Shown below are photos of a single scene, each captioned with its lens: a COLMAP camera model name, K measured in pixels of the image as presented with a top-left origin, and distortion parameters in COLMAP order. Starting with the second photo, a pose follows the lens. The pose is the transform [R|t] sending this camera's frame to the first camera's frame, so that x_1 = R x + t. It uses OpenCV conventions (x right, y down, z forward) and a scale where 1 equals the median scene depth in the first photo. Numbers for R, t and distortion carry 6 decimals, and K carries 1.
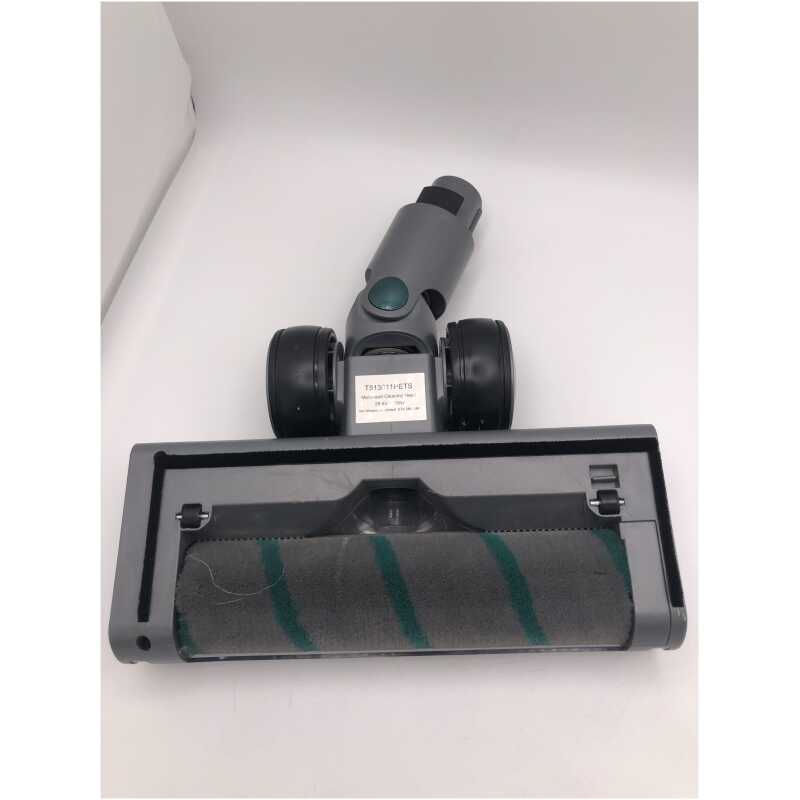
lens RADIAL K [[718.1, 0, 400.0], [0, 718.1, 400.0], [0, 0, 1]] dist [-0.005672, -0.001151]
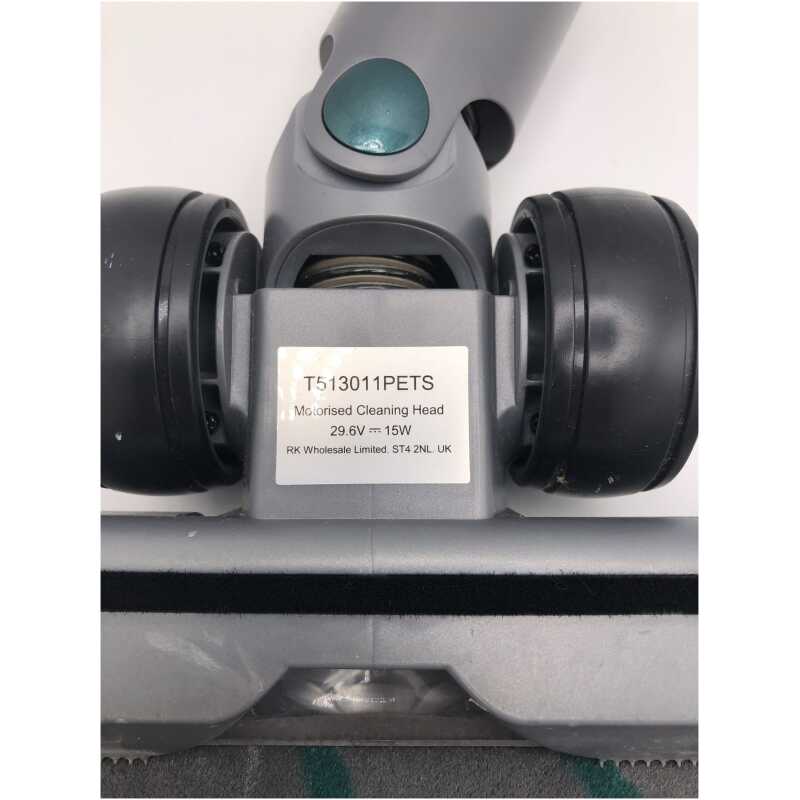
lens RADIAL K [[718.1, 0, 400.0], [0, 718.1, 400.0], [0, 0, 1]] dist [-0.005672, -0.001151]
pose [[0.998894, 0.032155, 0.034294, -0.012138], [-0.039726, 0.967420, 0.250039, -0.098690], [-0.025136, -0.251125, 0.967628, 0.632043]]
